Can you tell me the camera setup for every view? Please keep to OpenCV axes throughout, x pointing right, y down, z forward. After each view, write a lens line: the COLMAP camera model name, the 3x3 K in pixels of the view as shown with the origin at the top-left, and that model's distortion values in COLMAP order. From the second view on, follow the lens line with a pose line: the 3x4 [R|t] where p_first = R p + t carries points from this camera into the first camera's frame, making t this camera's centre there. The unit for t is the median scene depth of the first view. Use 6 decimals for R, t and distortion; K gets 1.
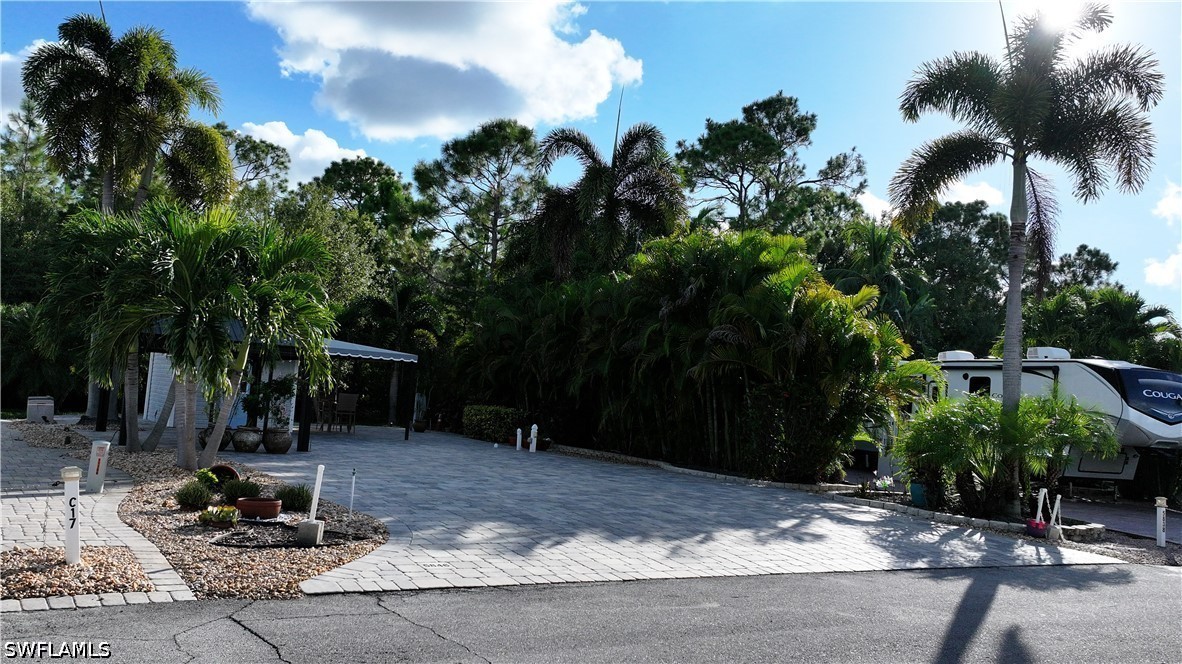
lens RADIAL K [[977.7, 0, 588.9], [0, 977.7, 330.9], [0, 0, 1]] dist [0.021234, -0.026356]
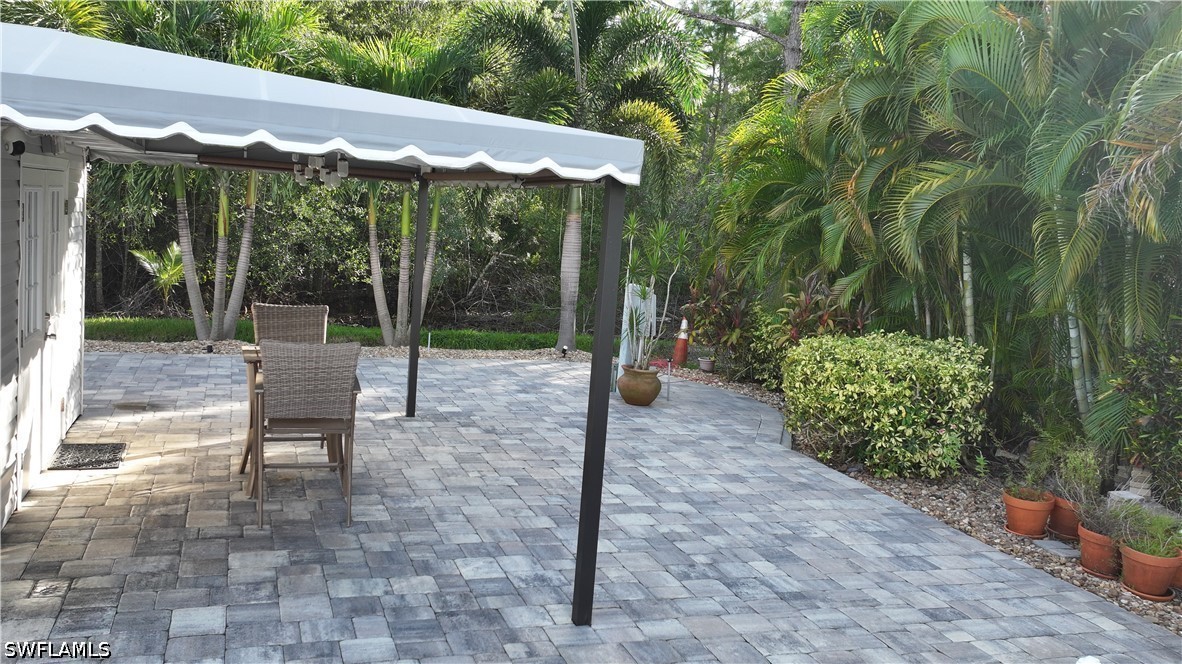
lens RADIAL K [[977.7, 0, 596.9], [0, 977.7, 333.2], [0, 0, 1]] dist [0.021234, -0.026356]
pose [[0.980156, 0.024929, -0.196655, -0.129249], [0.009292, 0.985192, 0.171200, 0.024905], [0.198010, -0.169630, 0.965410, 0.721349]]
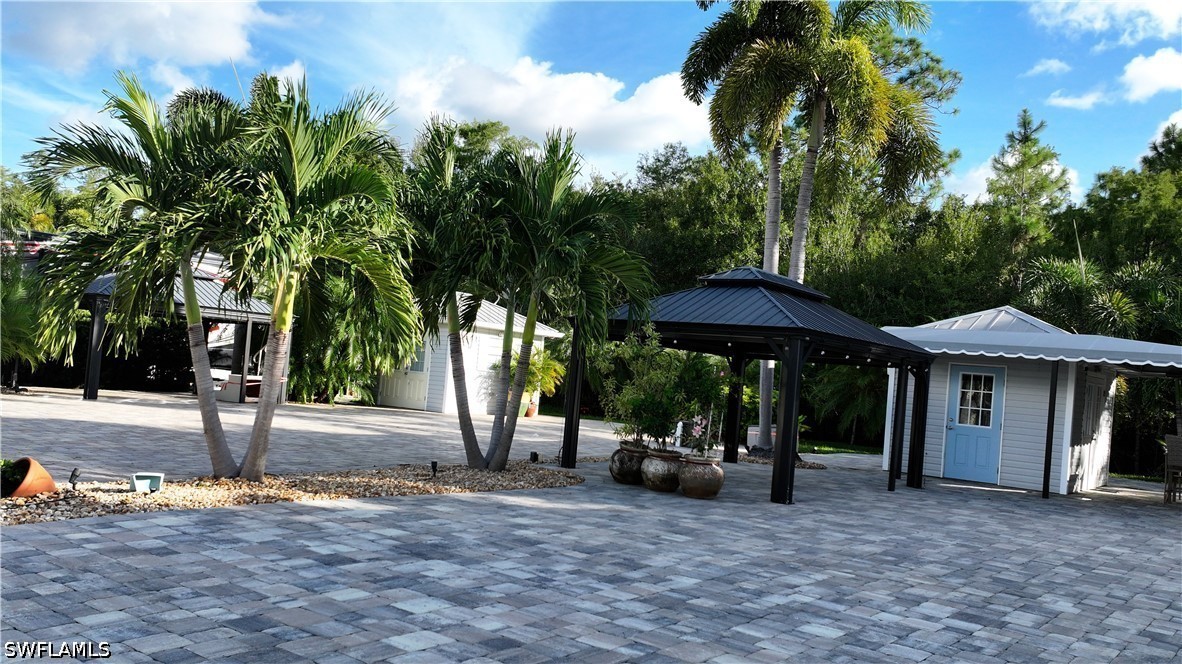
lens RADIAL K [[977.7, 0, 594.9], [0, 977.7, 341.1], [0, 0, 1]] dist [0.021234, -0.026356]
pose [[0.364276, -0.065490, -0.928986, 0.138470], [0.003708, 0.997618, -0.068874, 0.042164], [0.931284, 0.021644, 0.363651, 0.426767]]
